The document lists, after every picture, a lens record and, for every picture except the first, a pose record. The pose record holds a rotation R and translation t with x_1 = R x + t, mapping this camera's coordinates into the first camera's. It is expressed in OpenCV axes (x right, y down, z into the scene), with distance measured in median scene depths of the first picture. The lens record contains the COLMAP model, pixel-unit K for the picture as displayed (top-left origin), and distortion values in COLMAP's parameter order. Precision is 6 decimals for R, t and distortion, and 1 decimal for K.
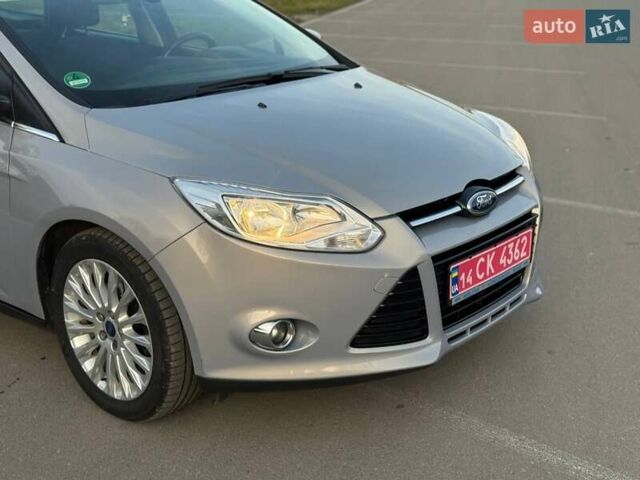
lens RADIAL K [[888.1, 0, 320.0], [0, 888.1, 240.0], [0, 0, 1]] dist [0.139904, -0.051882]
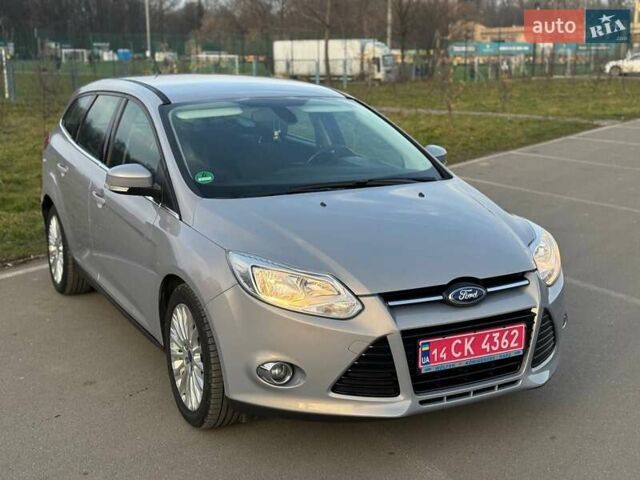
lens RADIAL K [[888.1, 0, 320.0], [0, 888.1, 240.0], [0, 0, 1]] dist [0.139904, -0.051882]
pose [[0.929265, 0.091289, -0.357956, 0.429467], [-0.127588, 0.988669, -0.079083, 0.005520], [0.346681, 0.119160, 0.930383, -0.228499]]
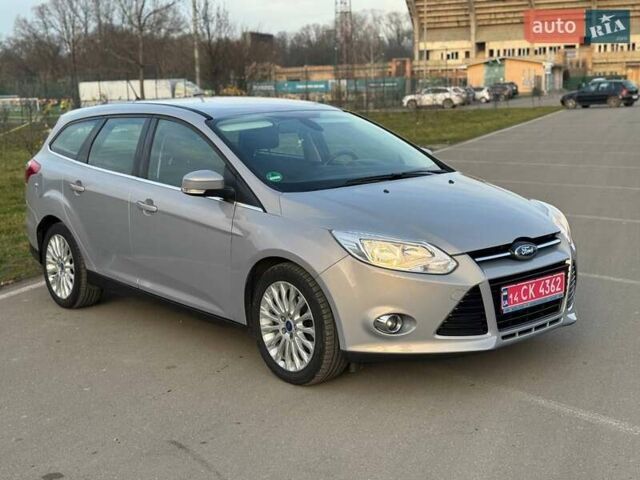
lens RADIAL K [[888.1, 0, 320.0], [0, 888.1, 240.0], [0, 0, 1]] dist [0.139904, -0.051882]
pose [[0.988297, 0.012344, -0.152041, 0.063736], [-0.033777, 0.989688, -0.139202, 0.168715], [0.148755, 0.142709, 0.978523, -0.587450]]
